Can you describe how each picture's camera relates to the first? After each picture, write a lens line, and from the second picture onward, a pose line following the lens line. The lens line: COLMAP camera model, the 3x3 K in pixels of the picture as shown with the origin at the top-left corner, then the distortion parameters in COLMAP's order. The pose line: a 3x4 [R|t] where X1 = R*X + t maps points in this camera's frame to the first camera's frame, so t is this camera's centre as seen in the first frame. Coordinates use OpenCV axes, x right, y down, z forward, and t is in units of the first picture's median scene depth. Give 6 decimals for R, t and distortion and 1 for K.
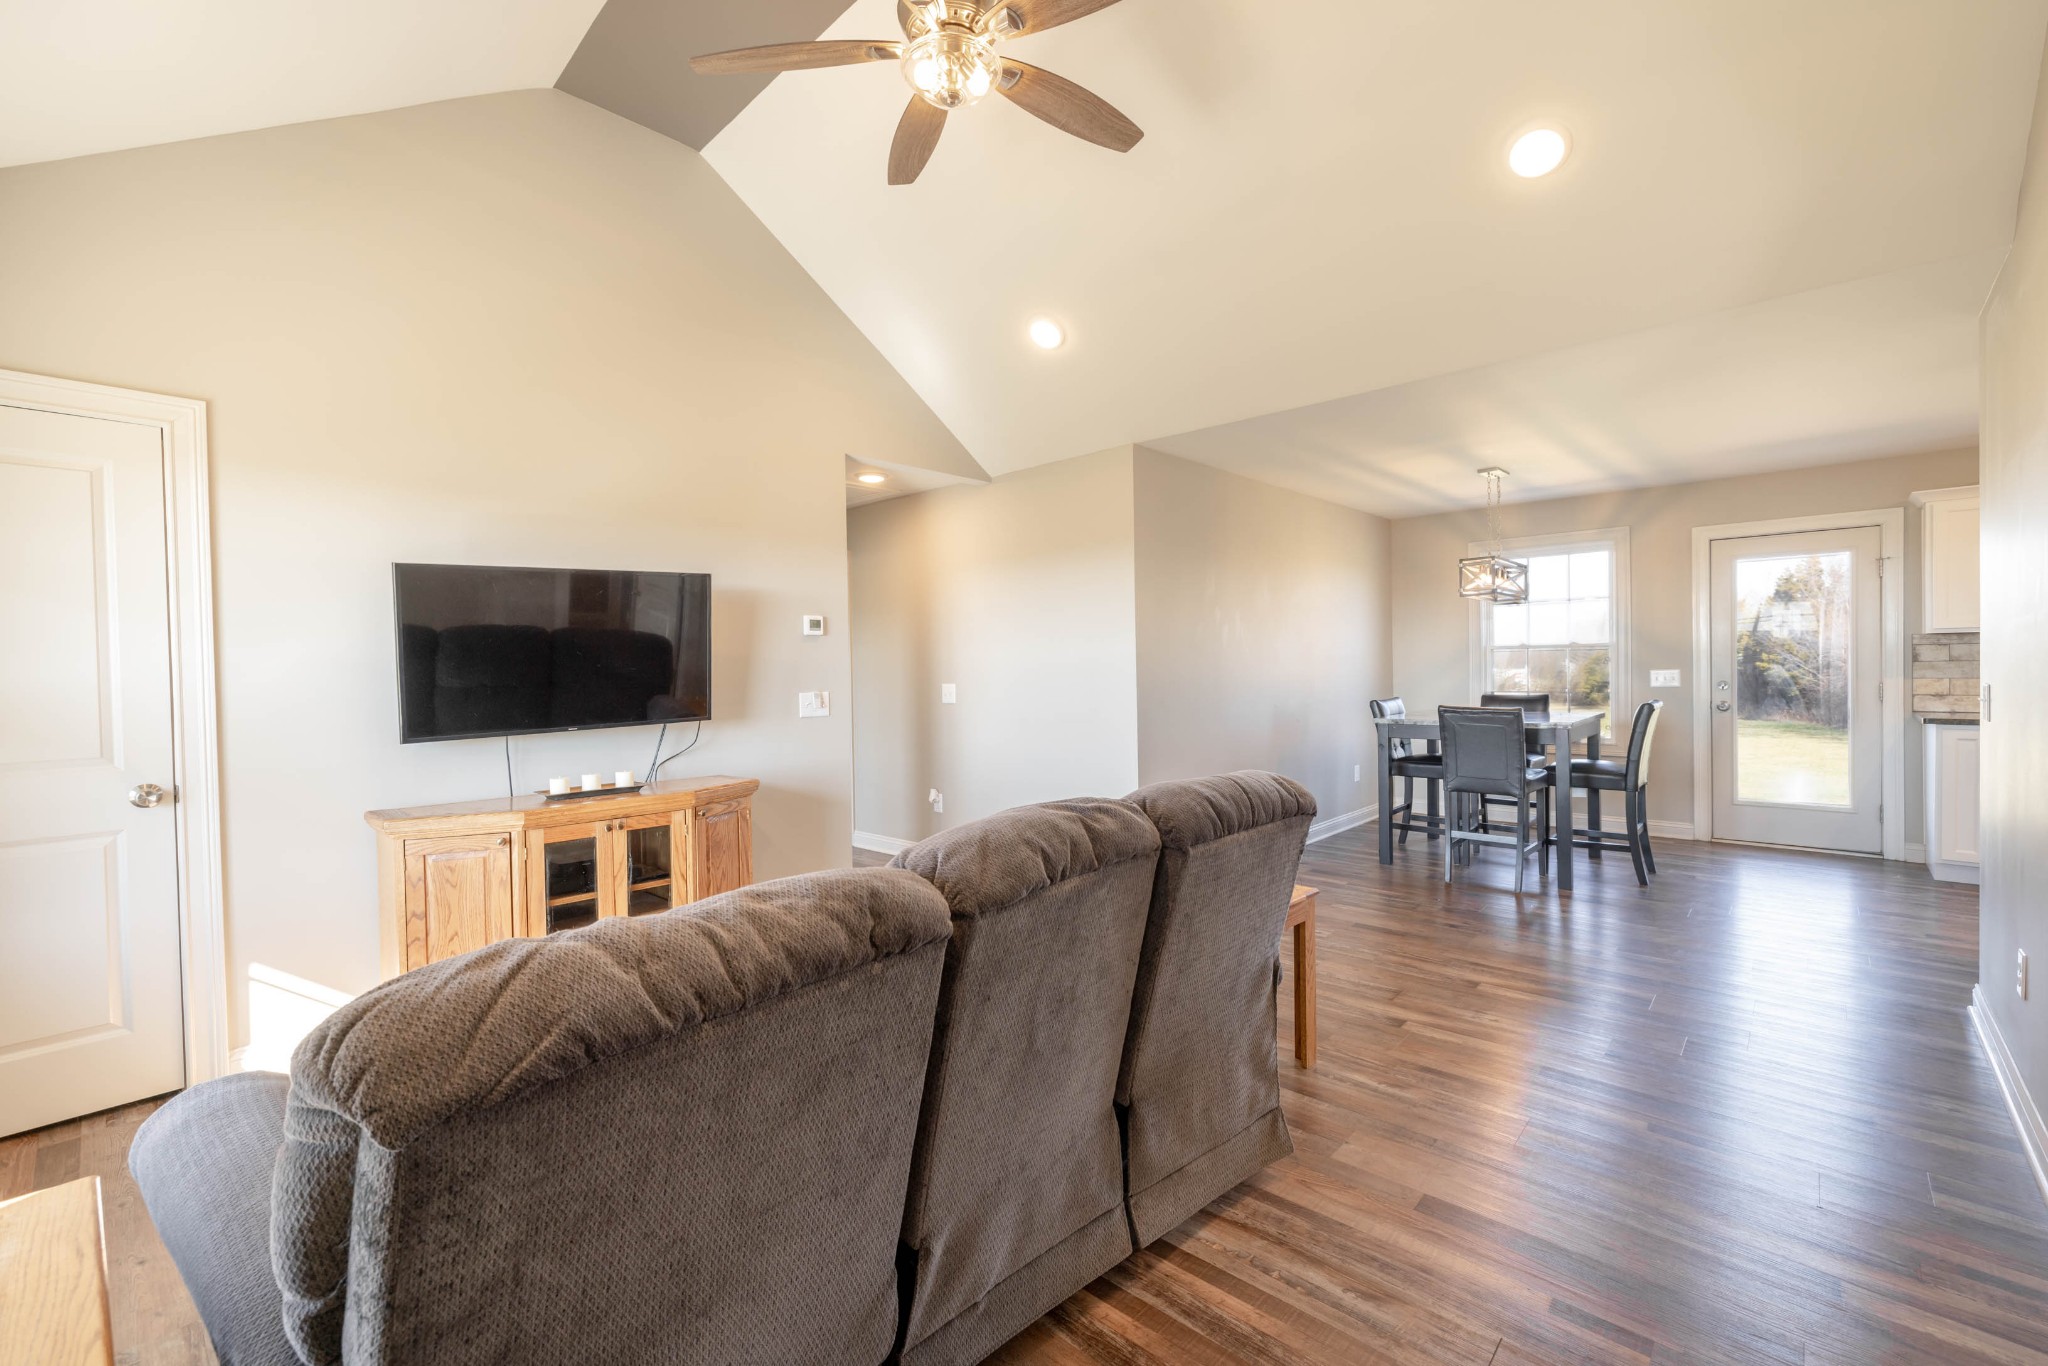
lens RADIAL K [[872.6, 0, 1017.3], [0, 872.6, 681.9], [0, 0, 1]] dist [-0.000531, 0.000125]
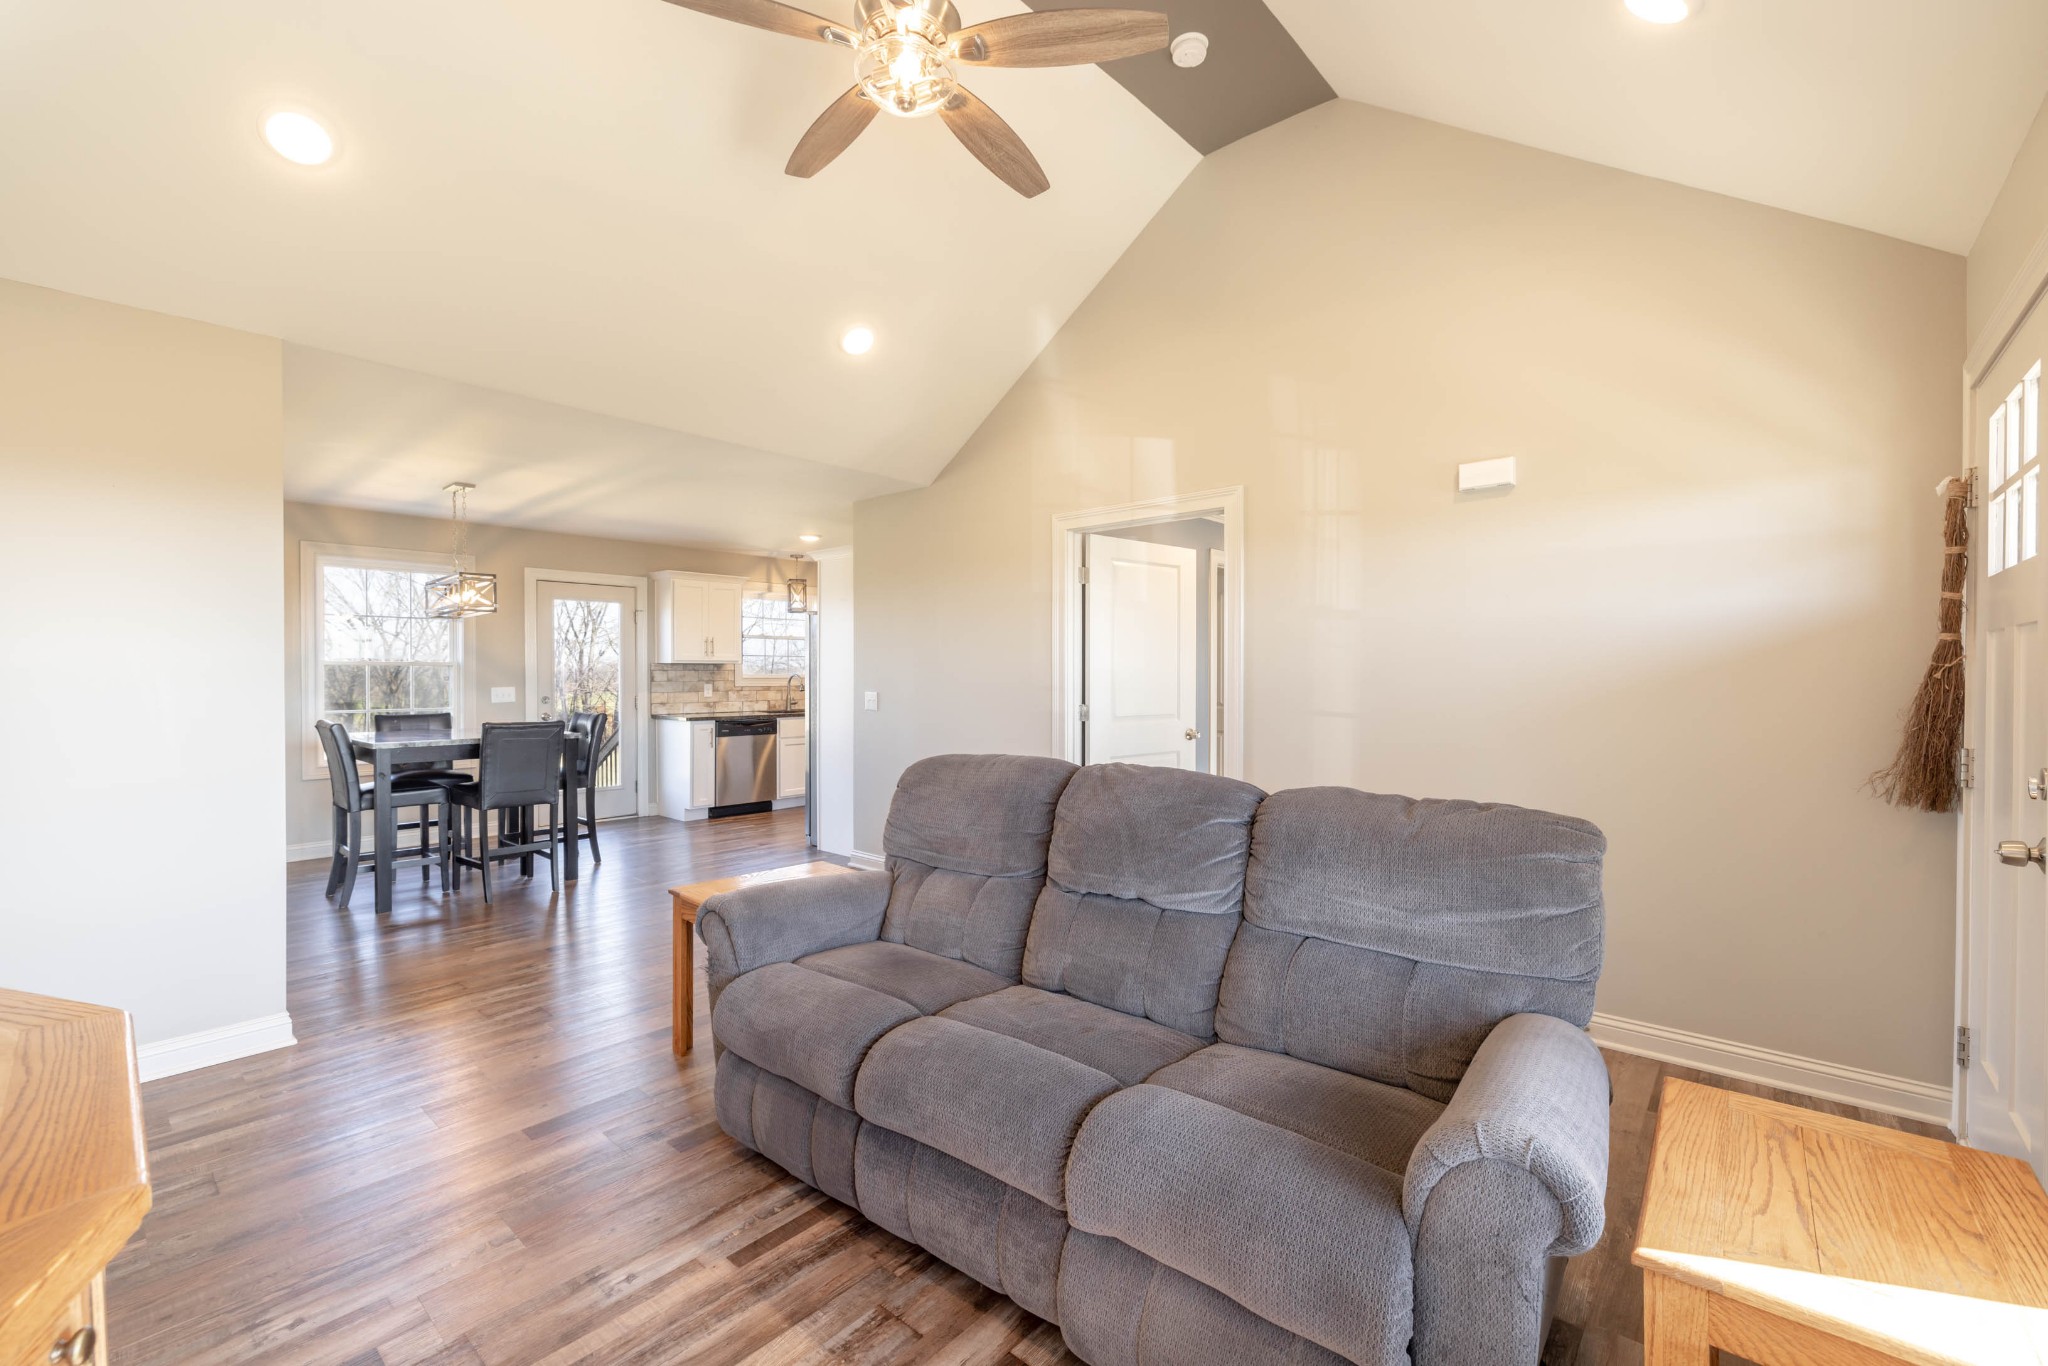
lens RADIAL K [[861.2, 0, 1022.7], [0, 861.2, 677.3], [0, 0, 1]] dist [-0.000749, 0.000681]
pose [[-0.020733, 0.011752, 0.999716, -0.773753], [0.019614, 0.999743, -0.011345, -0.002127], [-0.999593, 0.019374, -0.020958, 0.658795]]
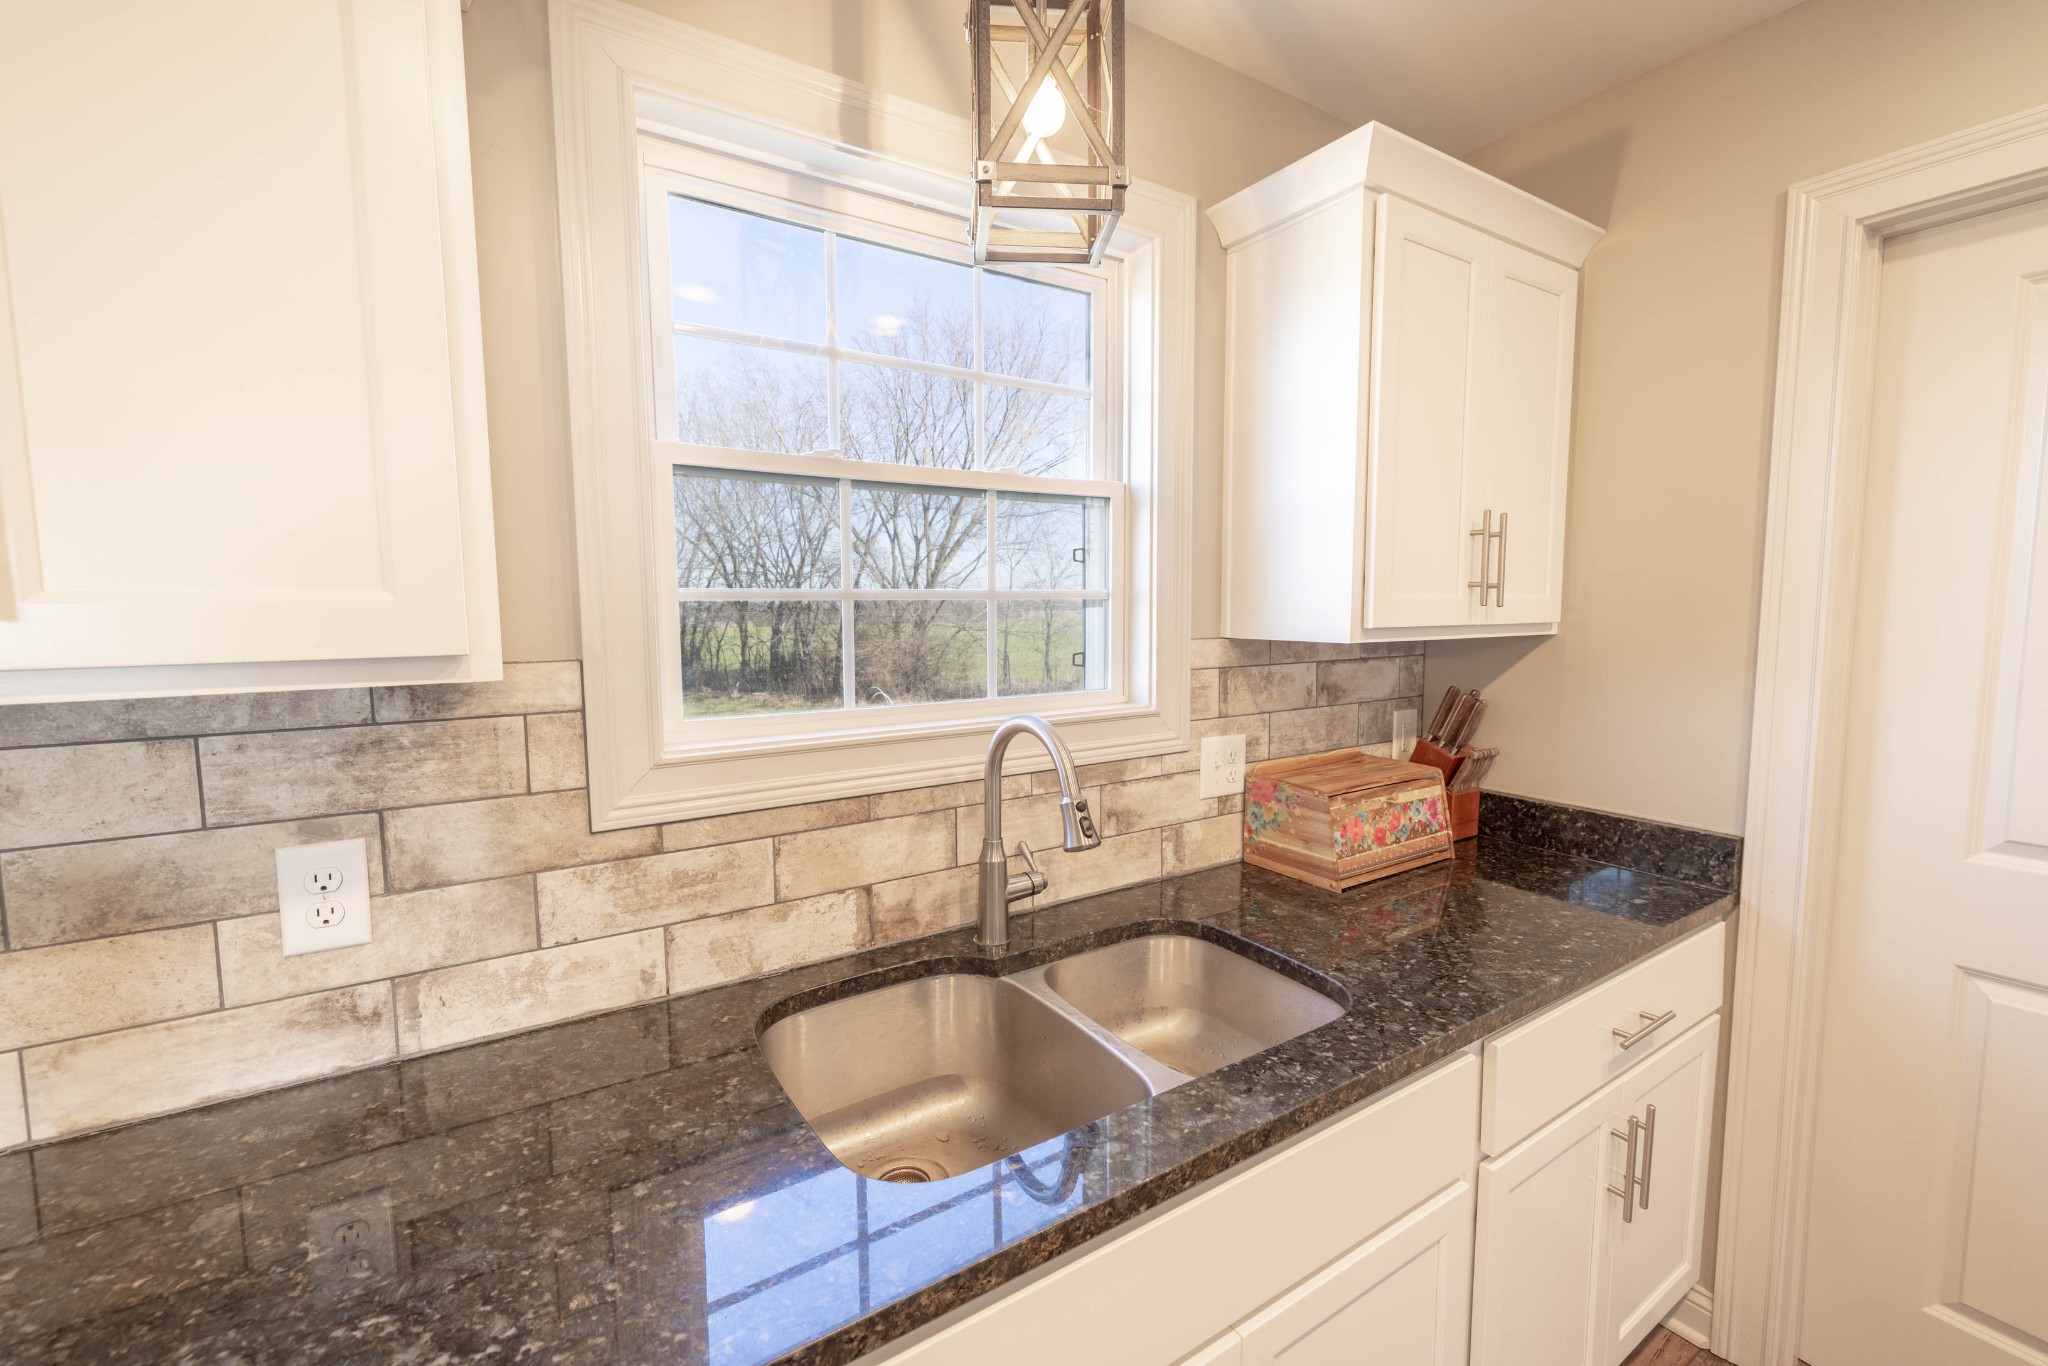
lens RADIAL K [[861.2, 0, 1022.7], [0, 861.2, 677.3], [0, 0, 1]] dist [-0.000749, 0.000681]
pose [[0.249446, -0.067329, 0.966045, 1.615034], [0.021669, 0.997718, 0.063941, -0.102629], [-0.968146, 0.004983, 0.250336, 1.234422]]
